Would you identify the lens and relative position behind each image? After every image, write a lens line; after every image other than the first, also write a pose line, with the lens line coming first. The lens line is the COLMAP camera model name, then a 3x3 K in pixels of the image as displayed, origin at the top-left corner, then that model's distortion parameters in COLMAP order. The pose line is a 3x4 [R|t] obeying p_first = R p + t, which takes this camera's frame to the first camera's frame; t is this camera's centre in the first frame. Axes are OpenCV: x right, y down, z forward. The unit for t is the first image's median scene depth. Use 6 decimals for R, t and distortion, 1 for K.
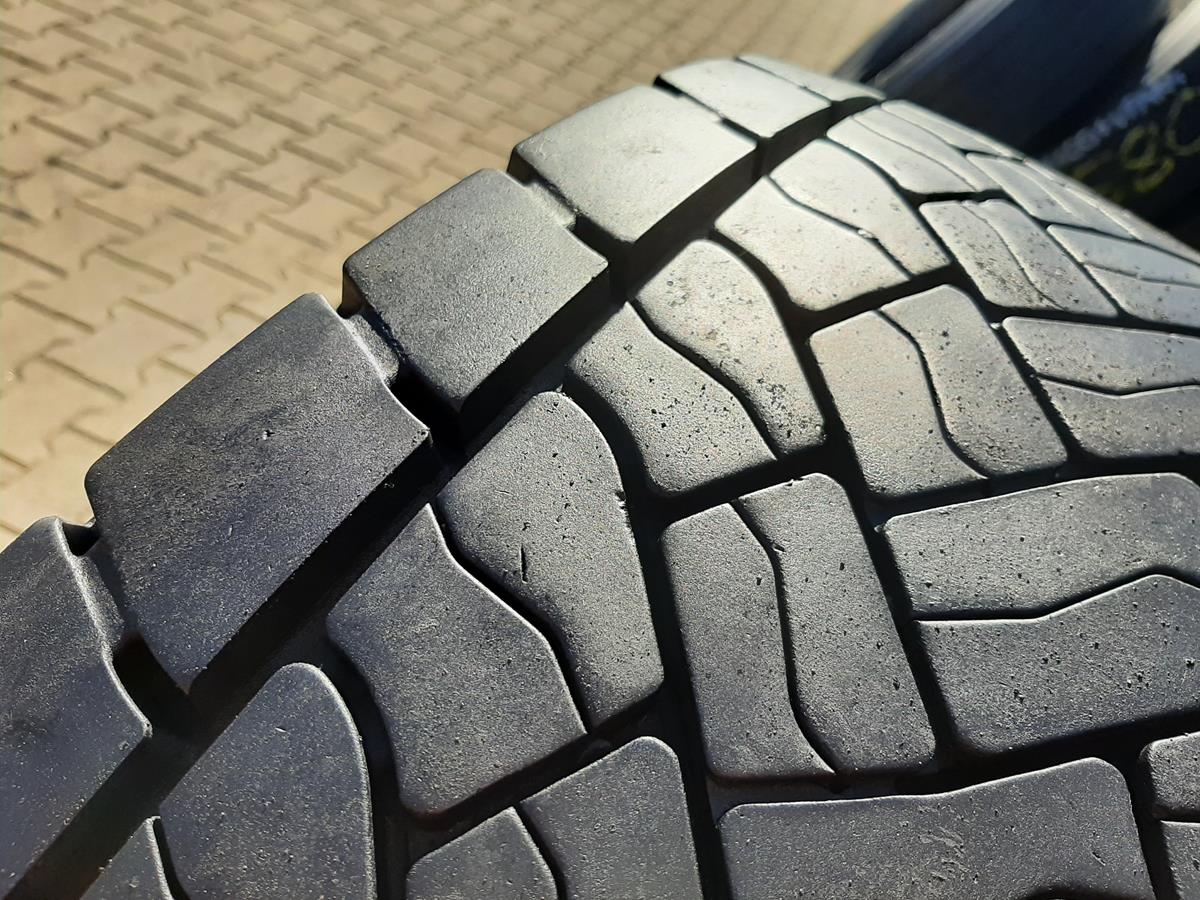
lens RADIAL K [[943.3, 0, 611.6], [0, 943.3, 453.7], [0, 0, 1]] dist [0.006152, -0.079448]
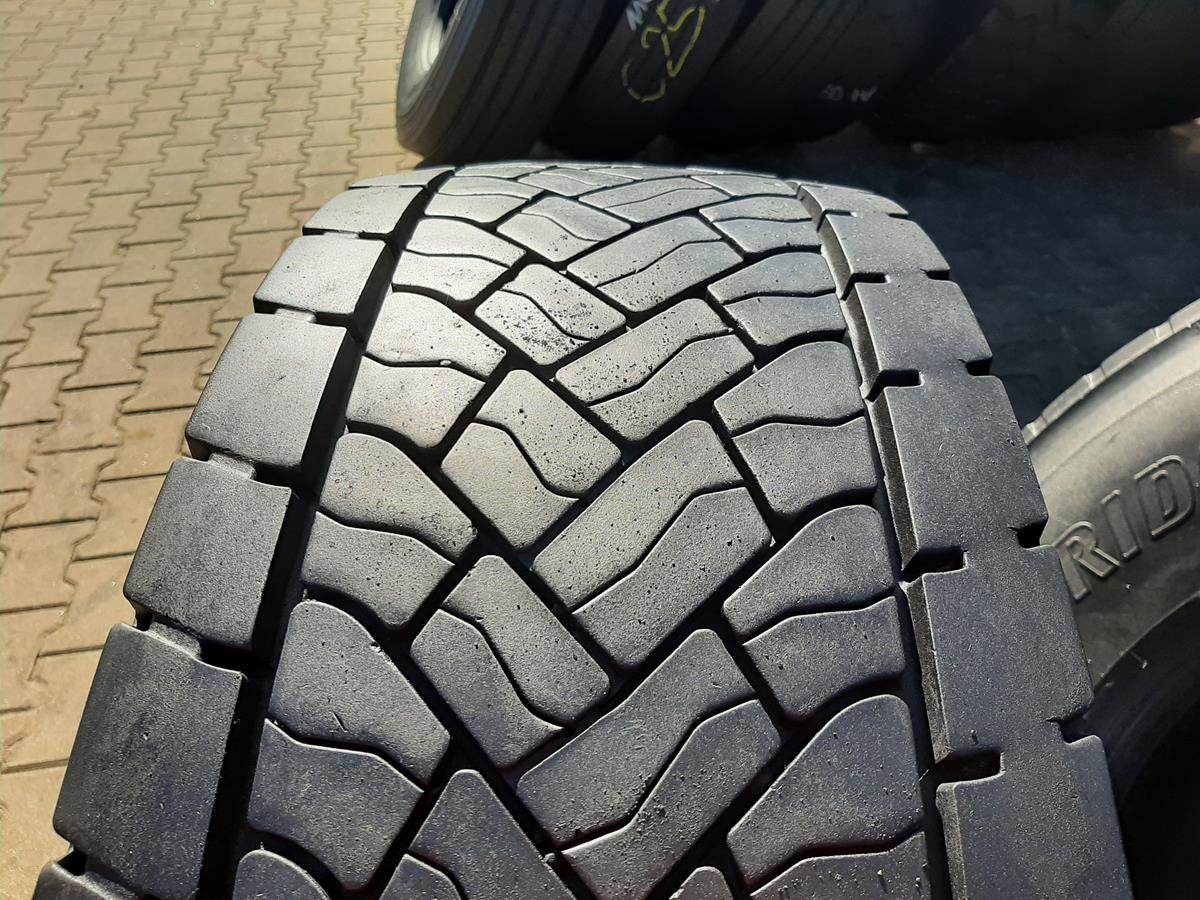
lens RADIAL K [[943.3, 0, 604.9], [0, 943.3, 427.9], [0, 0, 1]] dist [0.006152, -0.079448]
pose [[0.843199, -0.507044, 0.178665, 0.234201], [0.500595, 0.861699, 0.082942, -0.204030], [-0.196011, 0.019503, 0.980408, -0.615142]]
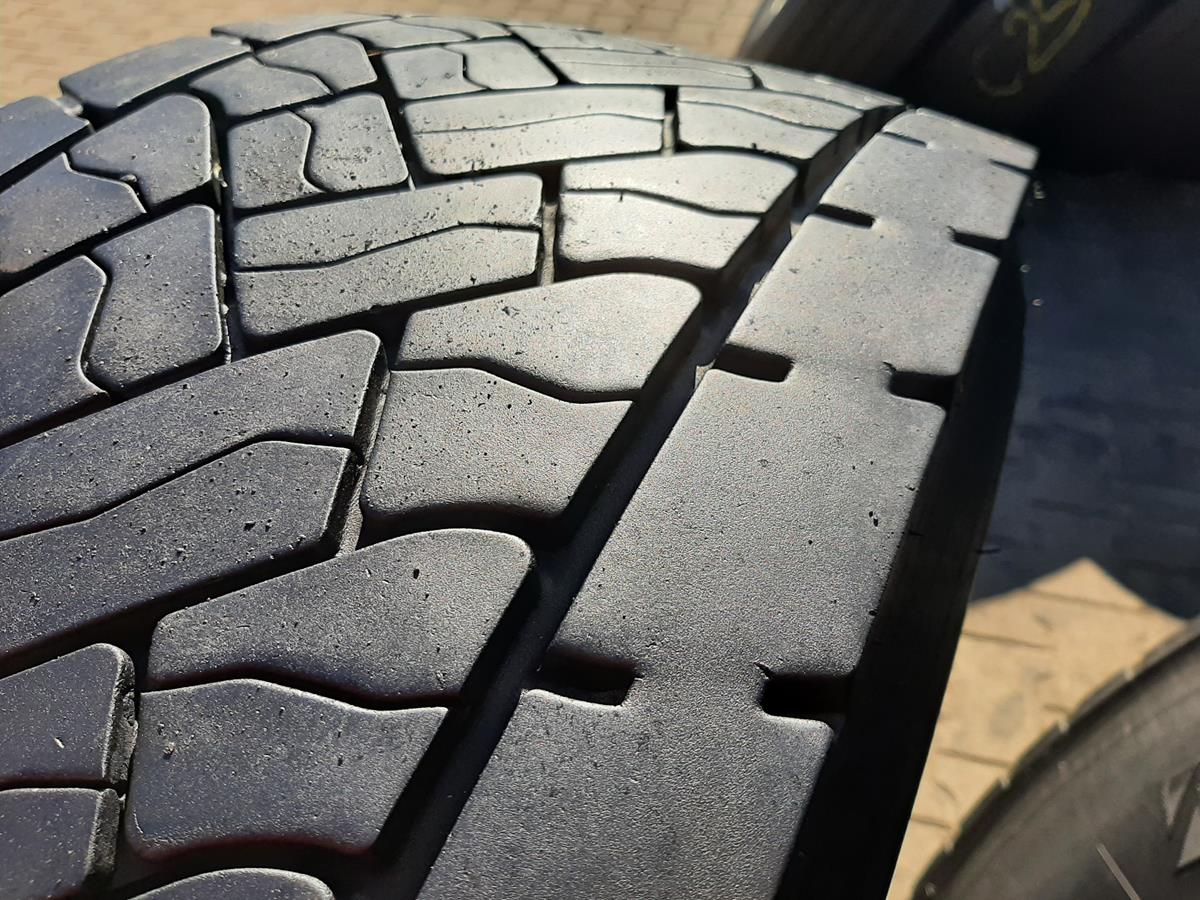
lens RADIAL K [[943.3, 0, 606.8], [0, 943.3, 445.0], [0, 0, 1]] dist [0.006152, -0.079448]
pose [[0.961611, -0.255862, -0.099188, 1.100647], [0.258756, 0.965788, 0.017287, 0.223058], [0.091372, -0.042288, 0.994919, 0.049707]]
